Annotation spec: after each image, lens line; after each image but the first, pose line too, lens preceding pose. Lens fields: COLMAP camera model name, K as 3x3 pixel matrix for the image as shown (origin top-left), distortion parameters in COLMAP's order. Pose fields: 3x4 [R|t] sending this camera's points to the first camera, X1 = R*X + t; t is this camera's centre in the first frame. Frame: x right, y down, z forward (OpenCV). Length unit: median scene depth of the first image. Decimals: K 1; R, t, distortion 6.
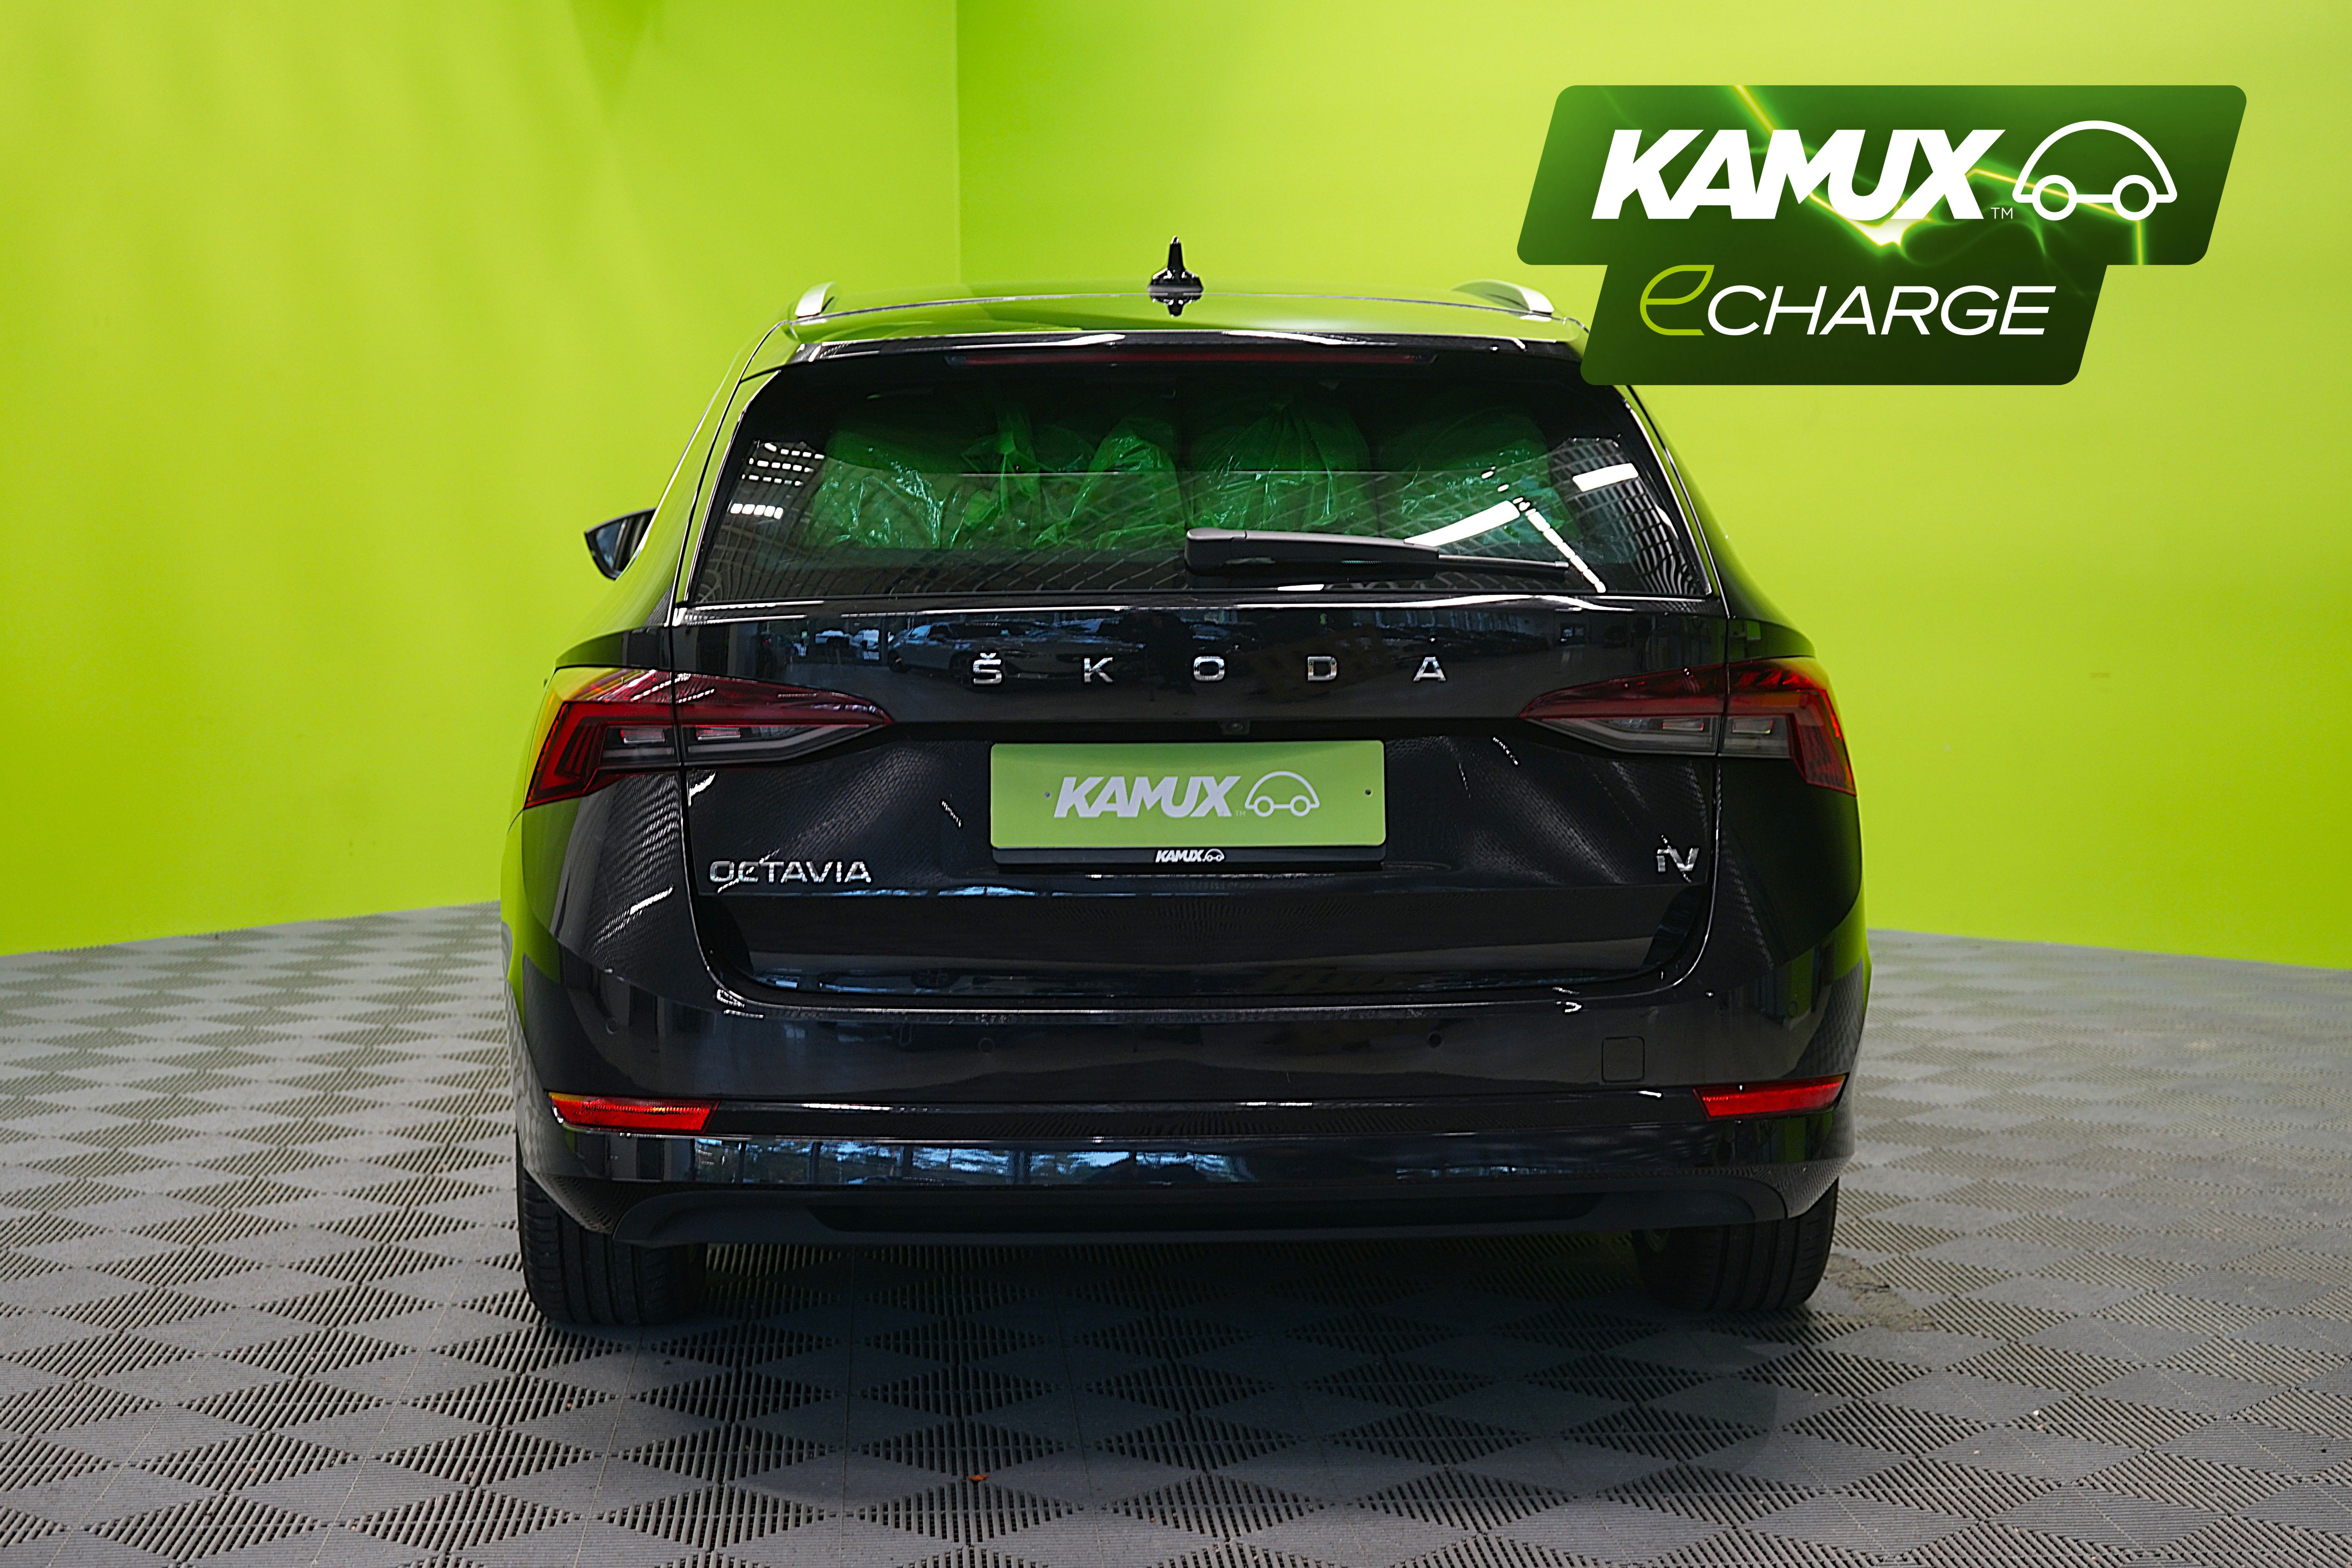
lens RADIAL K [[3812.5, 0, 1172.0], [0, 3812.5, 788.2], [0, 0, 1]] dist [-0.012728, 0.000000]
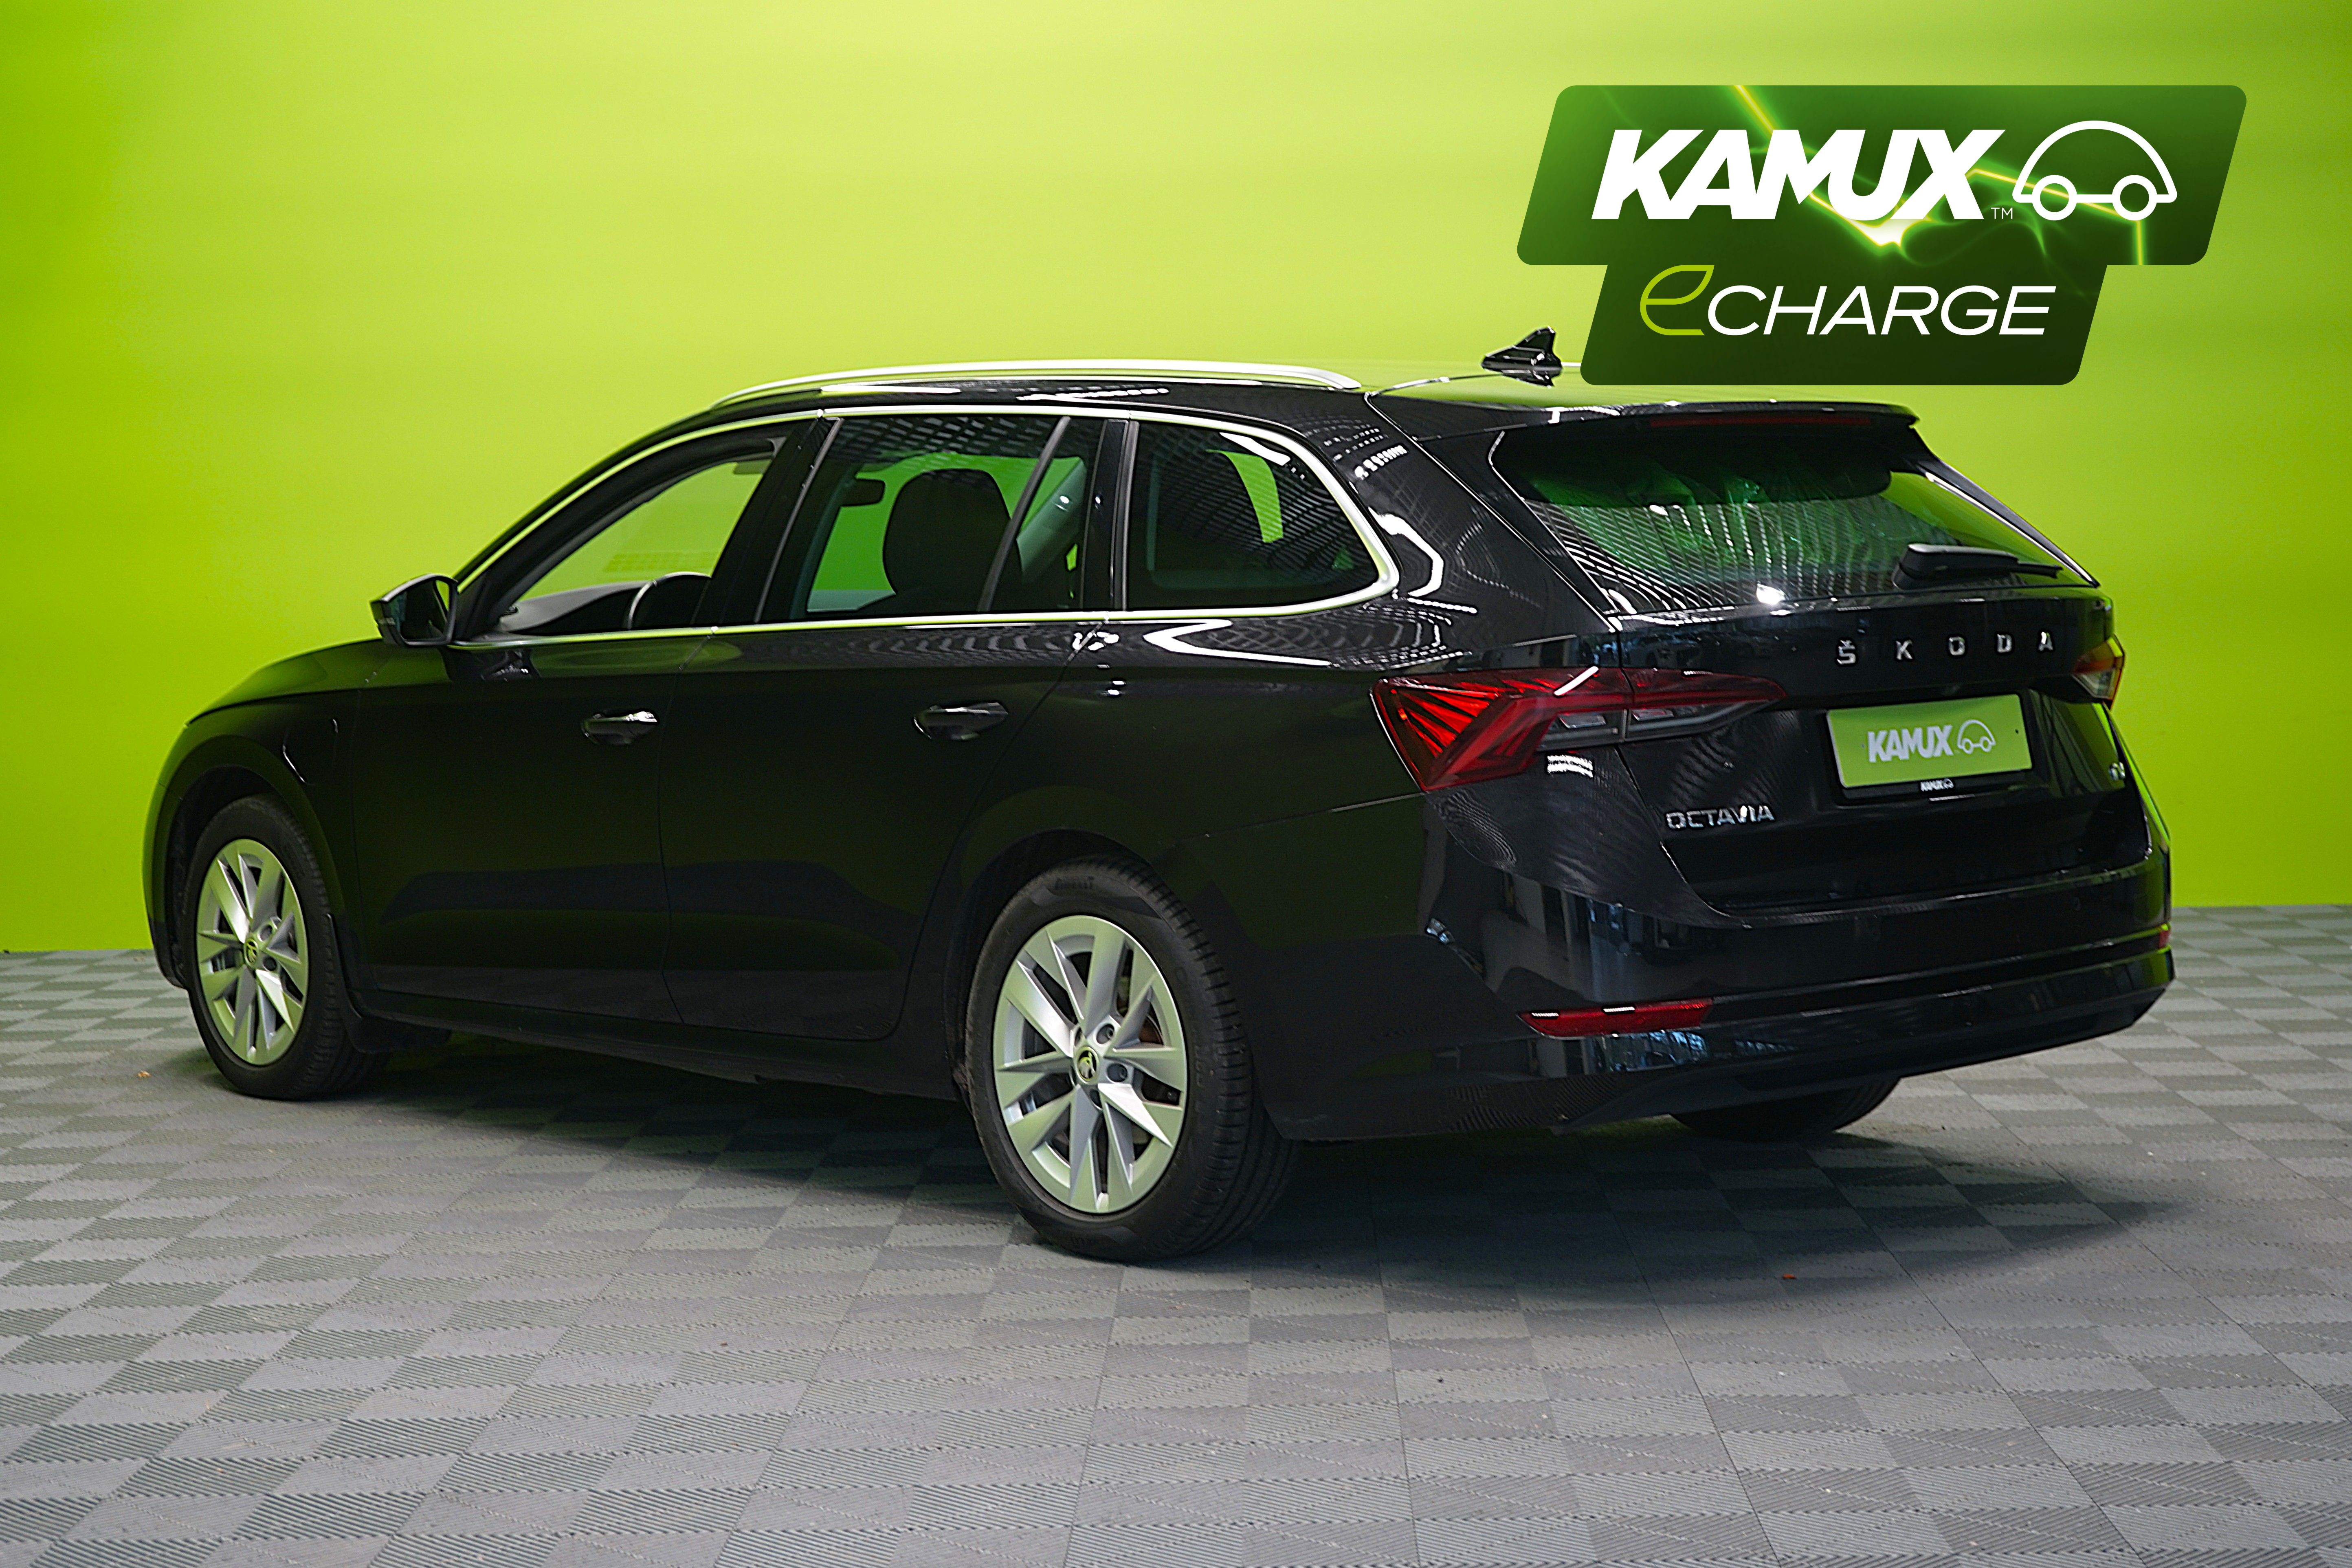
lens RADIAL K [[3812.5, 0, 1173.3], [0, 3812.5, 788.7], [0, 0, 1]] dist [-0.012728, 0.000000]
pose [[0.780394, -0.059828, 0.622420, -0.757277], [0.080967, 0.996700, -0.005713, 0.003471], [-0.620024, 0.054854, 0.782663, 0.078320]]
